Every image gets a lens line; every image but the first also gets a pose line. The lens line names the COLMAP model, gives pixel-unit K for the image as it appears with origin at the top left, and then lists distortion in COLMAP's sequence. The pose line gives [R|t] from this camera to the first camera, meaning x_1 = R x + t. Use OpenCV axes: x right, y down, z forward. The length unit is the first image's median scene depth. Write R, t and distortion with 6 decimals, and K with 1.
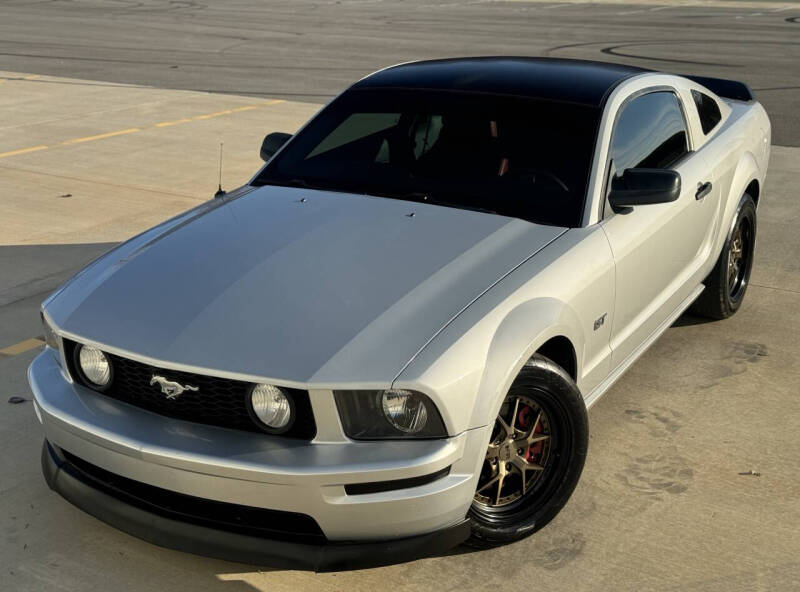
lens RADIAL K [[1160.0, 0, 390.4], [0, 1160.0, 299.4], [0, 0, 1]] dist [0.118129, -0.011594]
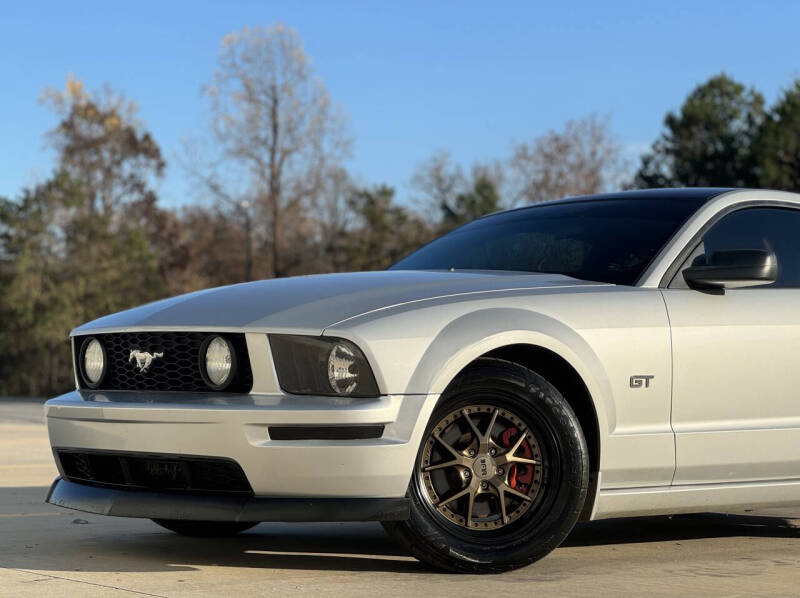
lens RADIAL K [[1837.3, 0, 357.1], [0, 1837.3, 279.4], [0, 0, 1]] dist [-0.138776, 5.343462]
pose [[0.943390, -0.002339, -0.331677, 0.484601], [-0.118483, 0.931622, -0.343573, 0.499447], [0.309801, 0.363421, 0.878606, -0.360309]]
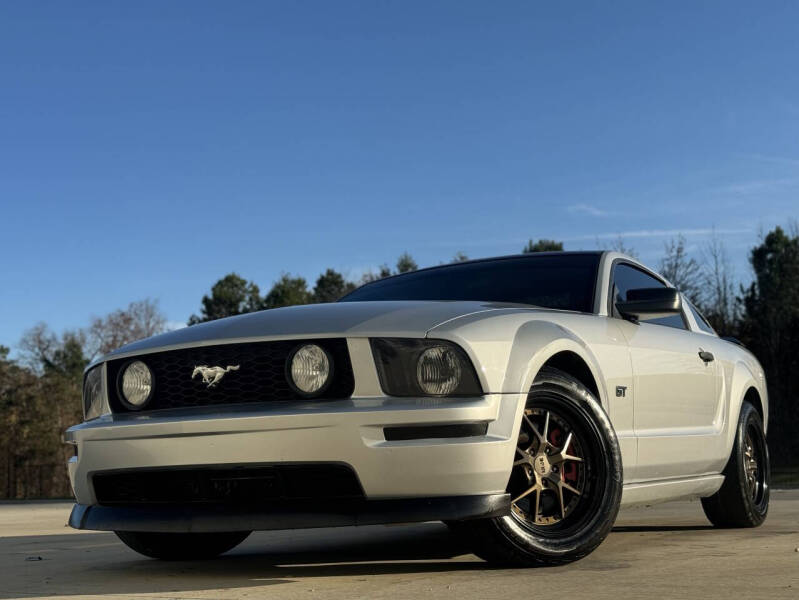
lens RADIAL K [[1155.6, 0, 383.3], [0, 1155.6, 298.6], [0, 0, 1]] dist [0.137228, -0.020022]
pose [[0.999646, -0.026346, 0.003681, -0.035018], [0.025226, 0.894911, -0.445532, 0.438827], [0.008443, 0.445467, 0.895258, 0.044286]]
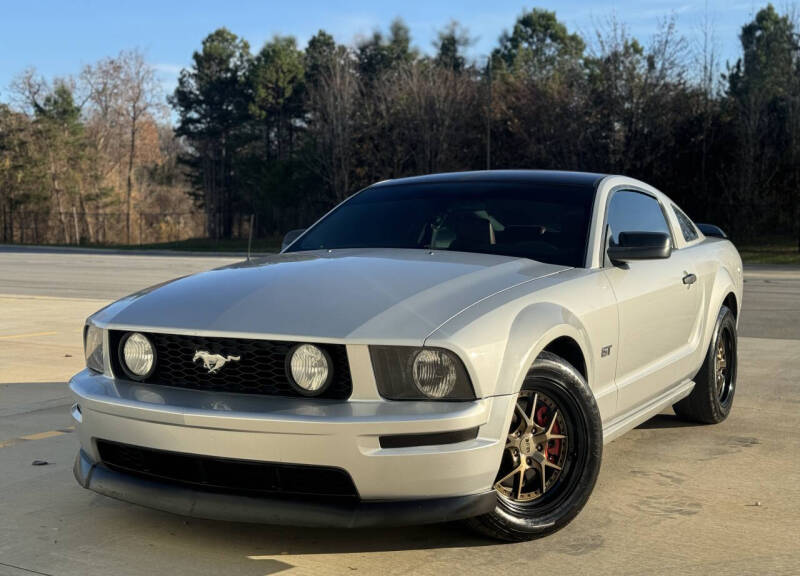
lens RADIAL K [[1120.0, 0, 400.0], [0, 1120.0, 288.0], [0, 0, 1]] dist [0.172803, -0.309797]
pose [[0.999550, 0.008718, 0.028702, -0.044170], [-0.001186, 0.967572, -0.252593, 0.247570], [-0.029973, 0.252446, 0.967147, -0.013028]]
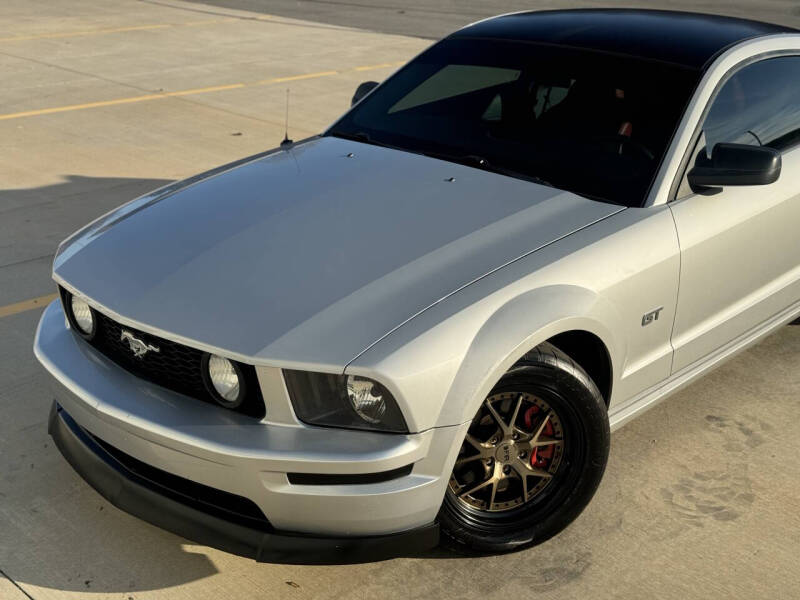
lens RADIAL K [[1128.6, 0, 400.0], [0, 1128.6, 300.0], [0, 0, 1]] dist [0.137444, -0.052330]
pose [[0.973216, 0.093229, -0.210139, 0.191298], [-0.083166, 0.994947, 0.056246, -0.028179], [0.214321, -0.037263, 0.976052, 0.136375]]
